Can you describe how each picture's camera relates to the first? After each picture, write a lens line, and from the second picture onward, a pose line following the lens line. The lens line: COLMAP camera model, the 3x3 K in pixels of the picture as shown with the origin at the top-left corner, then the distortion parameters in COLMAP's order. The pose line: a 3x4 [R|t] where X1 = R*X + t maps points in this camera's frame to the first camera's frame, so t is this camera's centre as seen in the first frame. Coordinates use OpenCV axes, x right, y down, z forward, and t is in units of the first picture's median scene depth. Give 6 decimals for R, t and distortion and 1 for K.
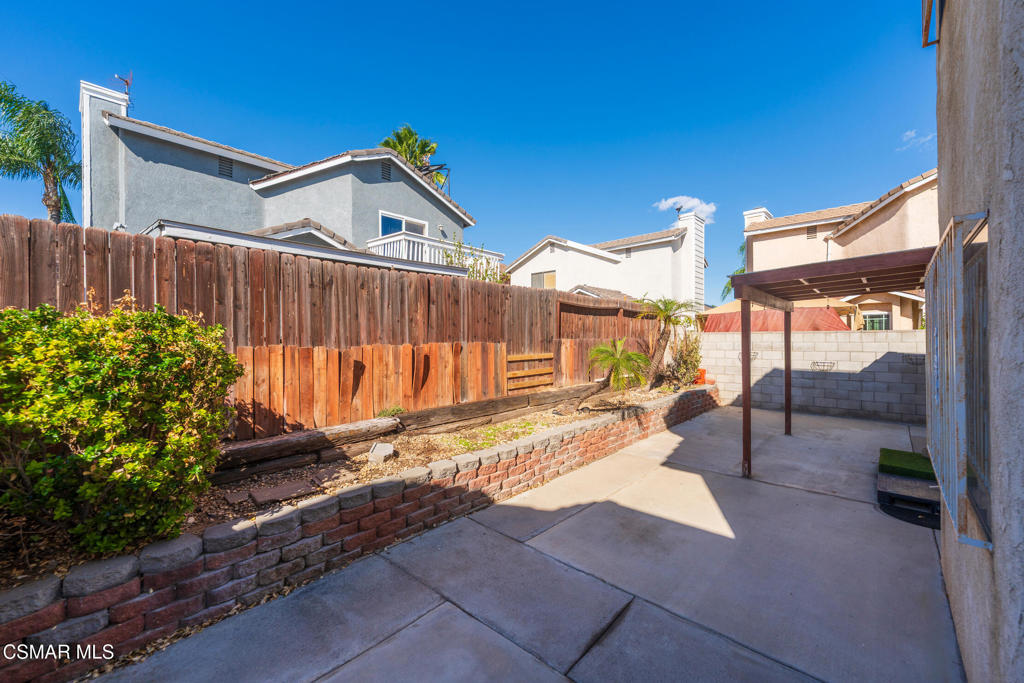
lens RADIAL K [[398.4, 0, 518.4], [0, 398.4, 340.2], [0, 0, 1]] dist [0.000269, -0.000083]
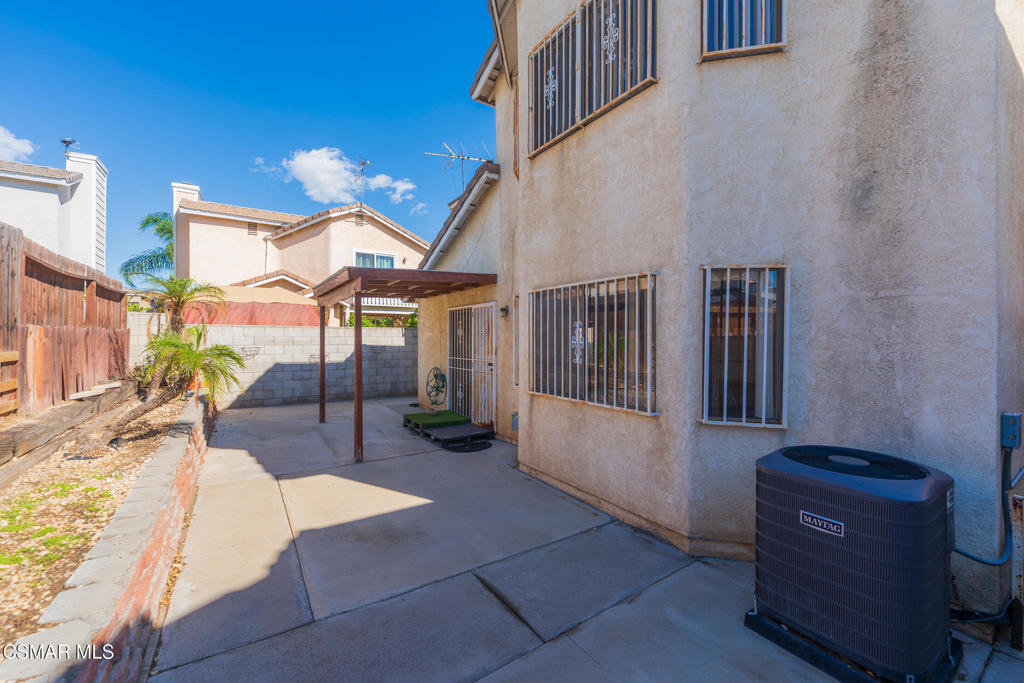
lens RADIAL K [[417.1, 0, 516.6], [0, 417.1, 340.4], [0, 0, 1]] dist [-0.004018, 0.000371]
pose [[0.244513, -0.000923, 0.969646, -0.265060], [-0.002242, 0.999996, 0.001517, 0.015358], [-0.969643, -0.002545, 0.244510, 0.226582]]
